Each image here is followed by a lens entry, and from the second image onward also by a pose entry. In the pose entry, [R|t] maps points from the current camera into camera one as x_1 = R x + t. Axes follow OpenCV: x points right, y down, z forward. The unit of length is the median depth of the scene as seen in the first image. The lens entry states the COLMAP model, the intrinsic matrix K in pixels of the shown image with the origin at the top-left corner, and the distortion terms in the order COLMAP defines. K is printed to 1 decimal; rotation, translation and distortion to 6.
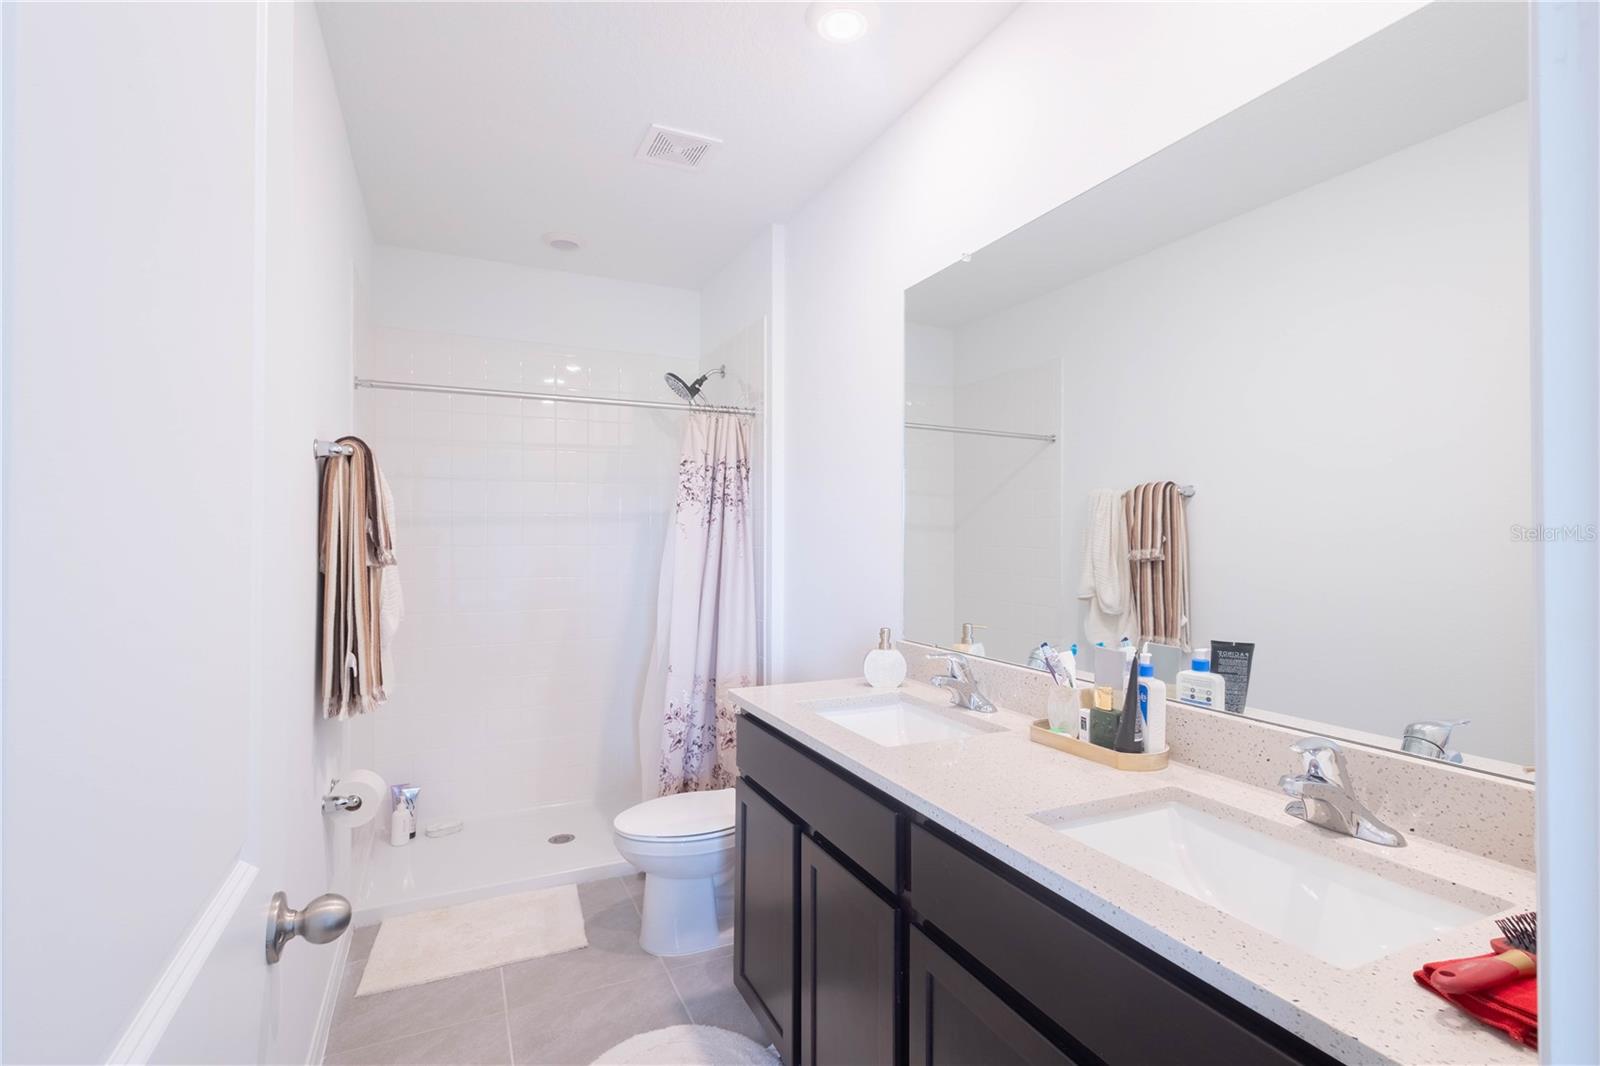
lens RADIAL K [[740.5, 0, 794.1], [0, 740.5, 530.9], [0, 0, 1]] dist [0.013150, -0.005411]
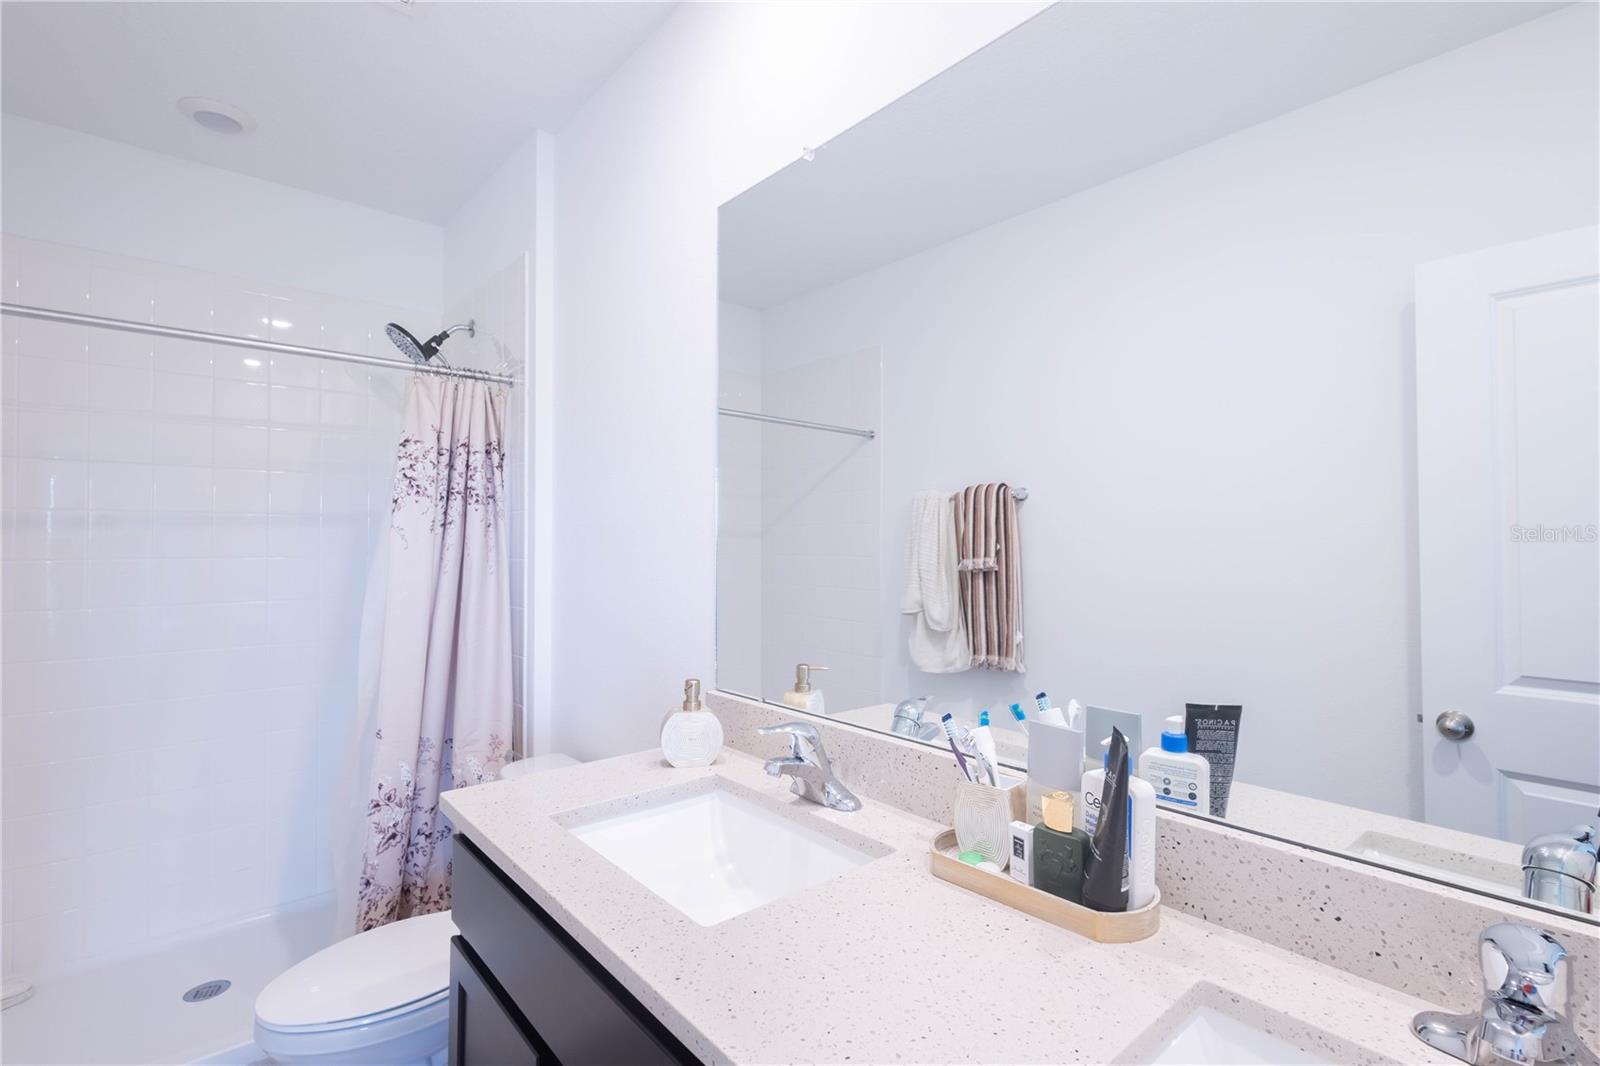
lens RADIAL K [[740.5, 0, 794.1], [0, 740.5, 530.9], [0, 0, 1]] dist [0.013150, -0.005411]
pose [[0.961419, 0.002567, 0.275077, 0.015879], [-0.000627, 0.999974, -0.007139, -0.001787], [-0.275088, 0.006691, 0.961396, 0.207786]]
